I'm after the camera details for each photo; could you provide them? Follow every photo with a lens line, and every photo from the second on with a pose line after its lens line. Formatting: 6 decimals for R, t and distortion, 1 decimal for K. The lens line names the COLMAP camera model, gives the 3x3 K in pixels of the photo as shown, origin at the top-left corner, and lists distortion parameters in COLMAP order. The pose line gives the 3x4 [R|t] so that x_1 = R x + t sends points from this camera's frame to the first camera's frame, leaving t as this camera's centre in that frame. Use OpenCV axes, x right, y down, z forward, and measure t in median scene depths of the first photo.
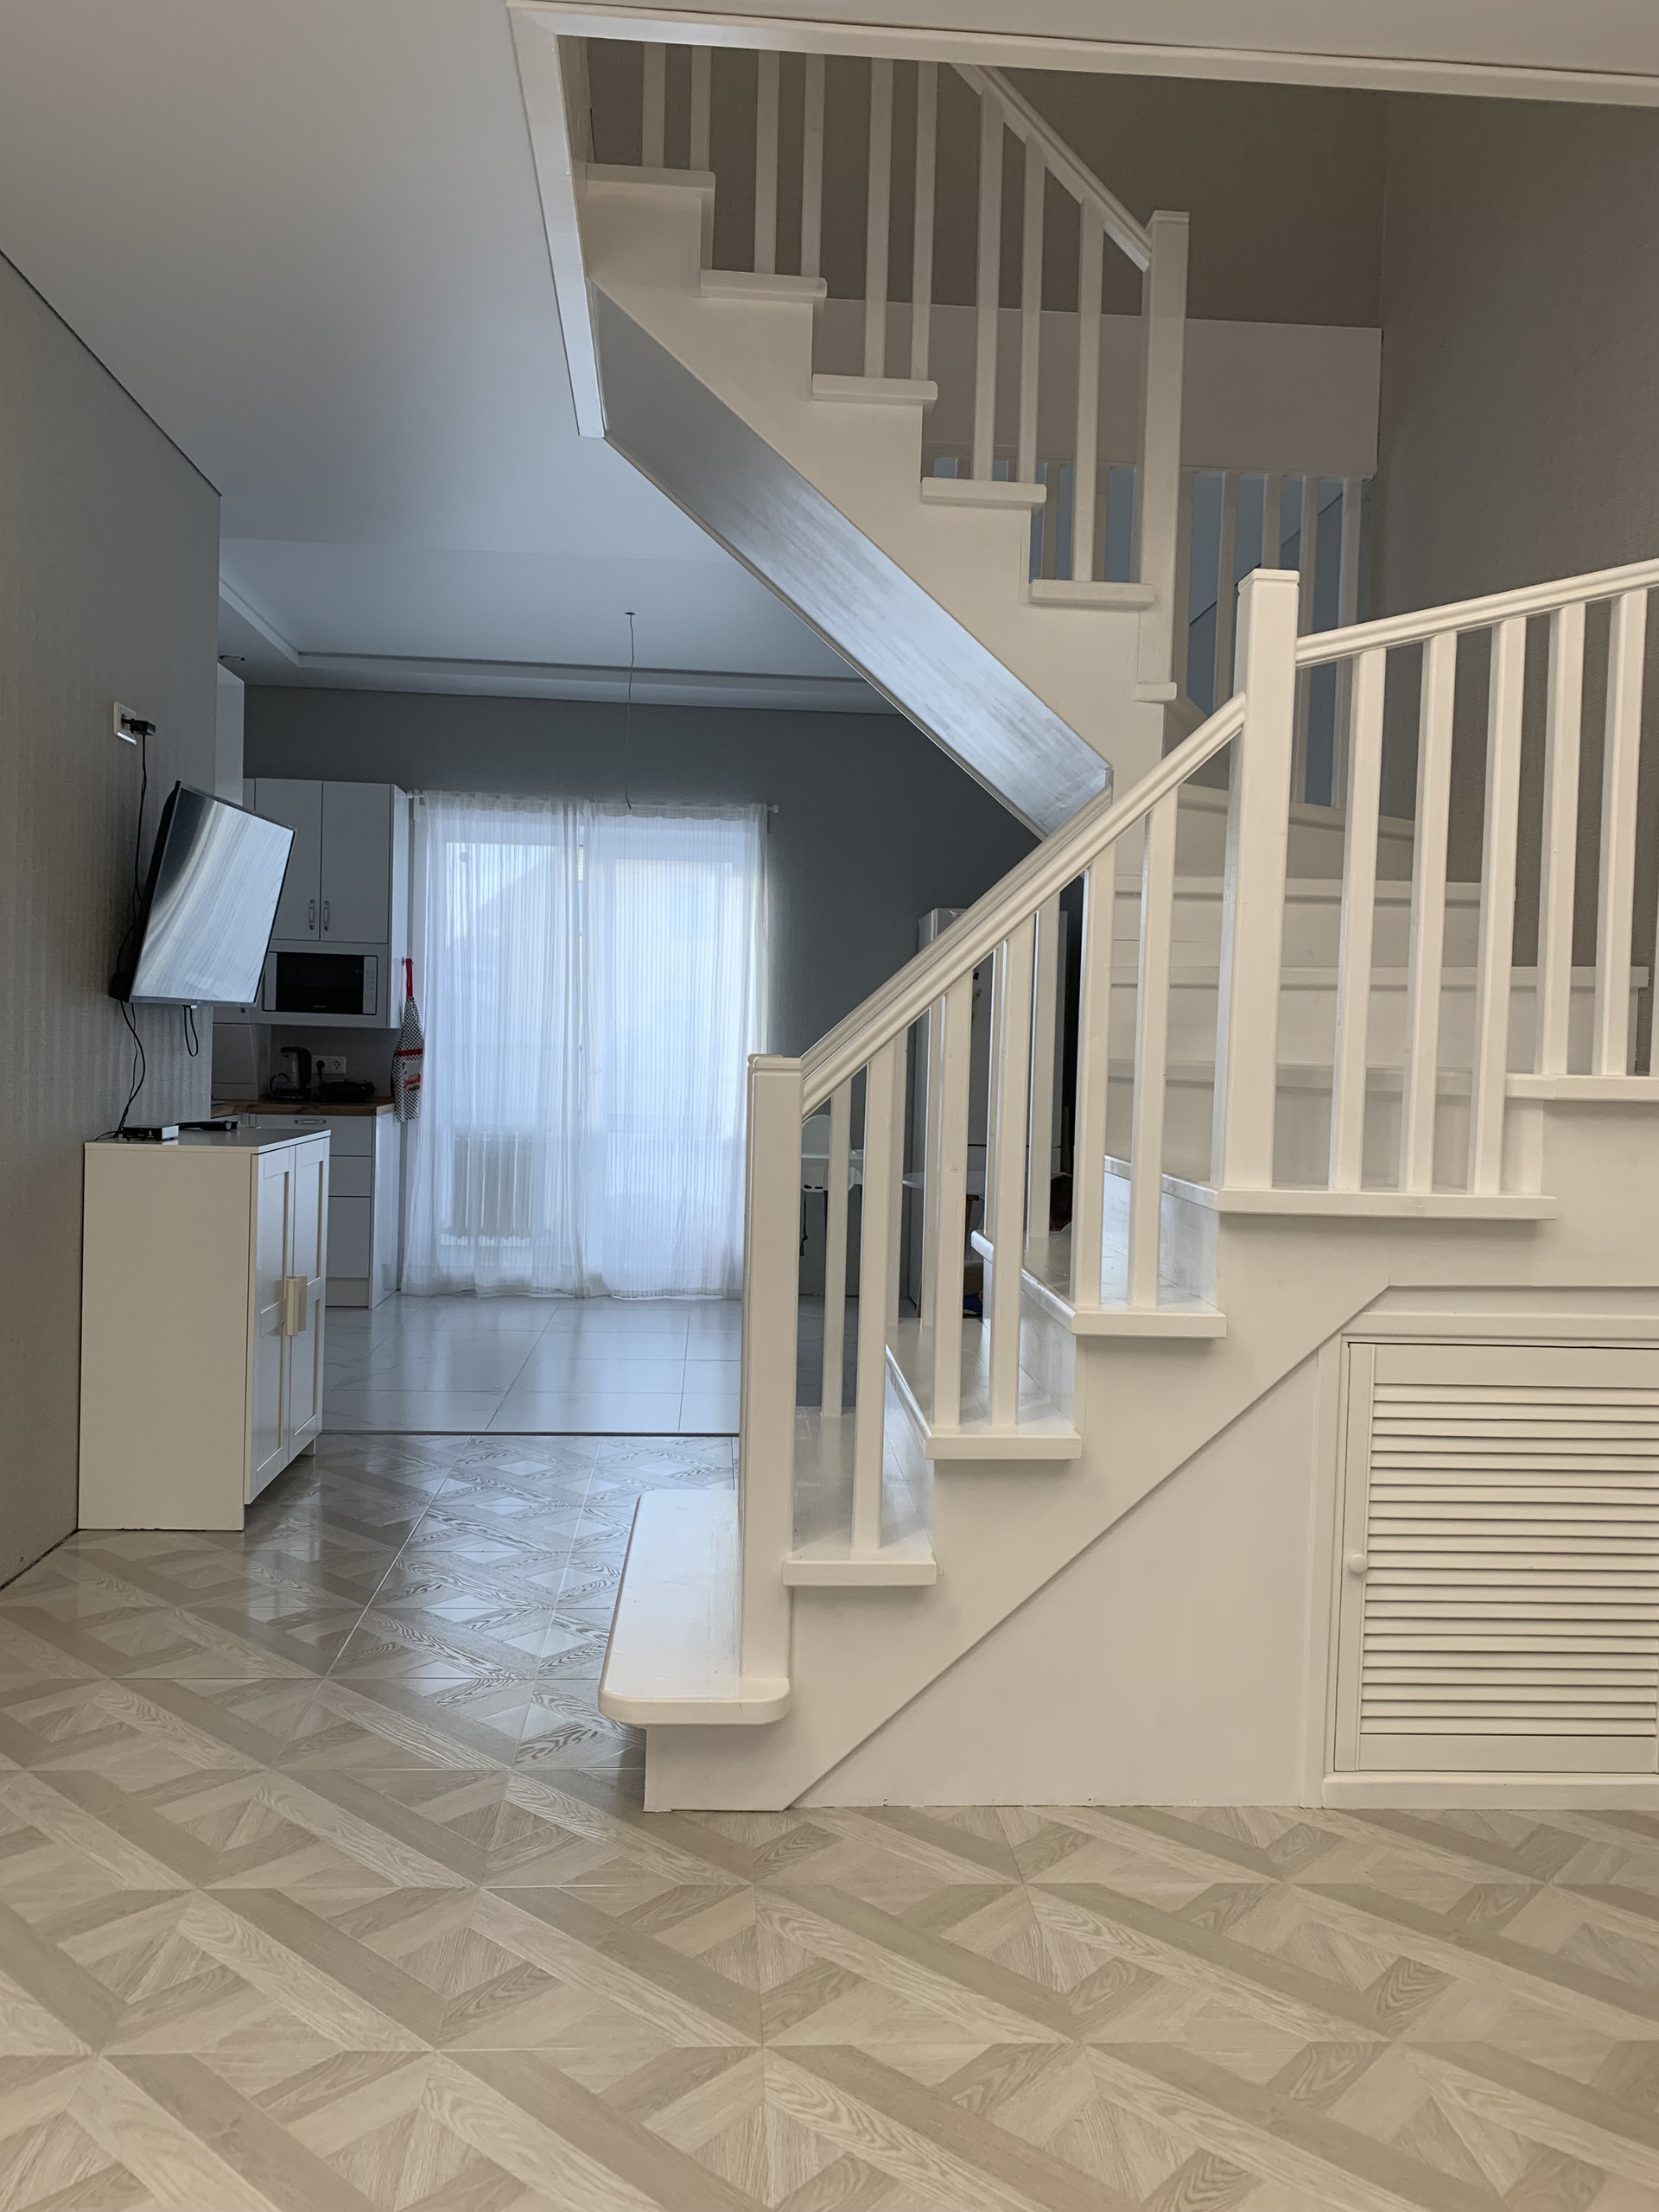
lens RADIAL K [[1685.7, 0, 825.4], [0, 1685.7, 1120.5], [0, 0, 1]] dist [0.034639, -0.036381]
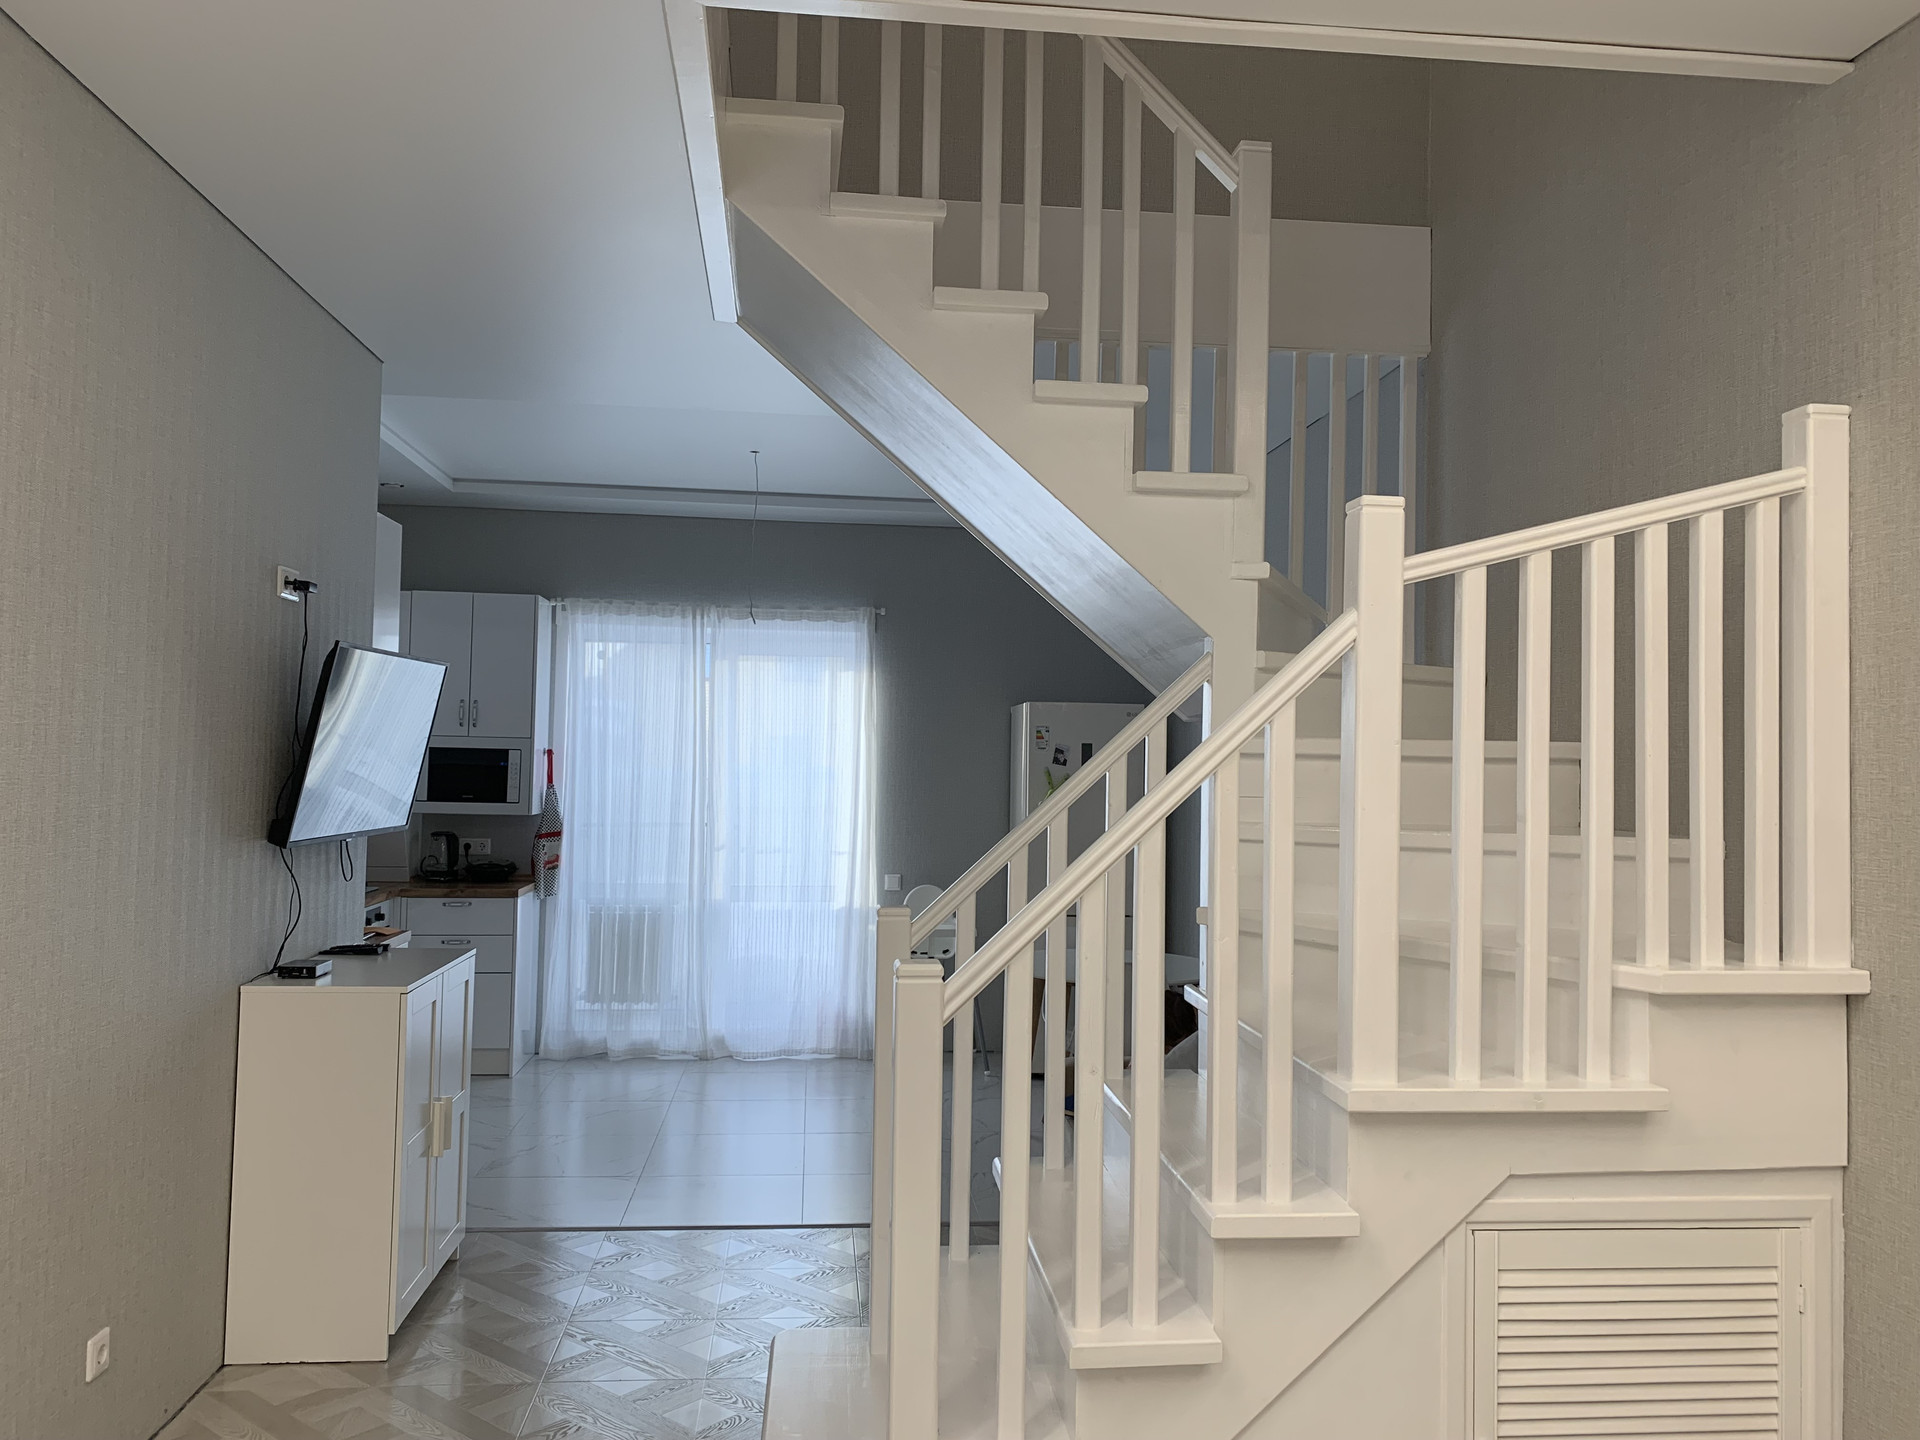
lens RADIAL K [[1463.1, 0, 955.5], [0, 1463.1, 726.1], [0, 0, 1]] dist [0.034639, -0.036381]
pose [[0.999476, -0.007307, 0.031534, -0.022514], [0.009356, 0.997822, -0.065302, -0.085312], [-0.030988, 0.065563, 0.997367, 0.067810]]
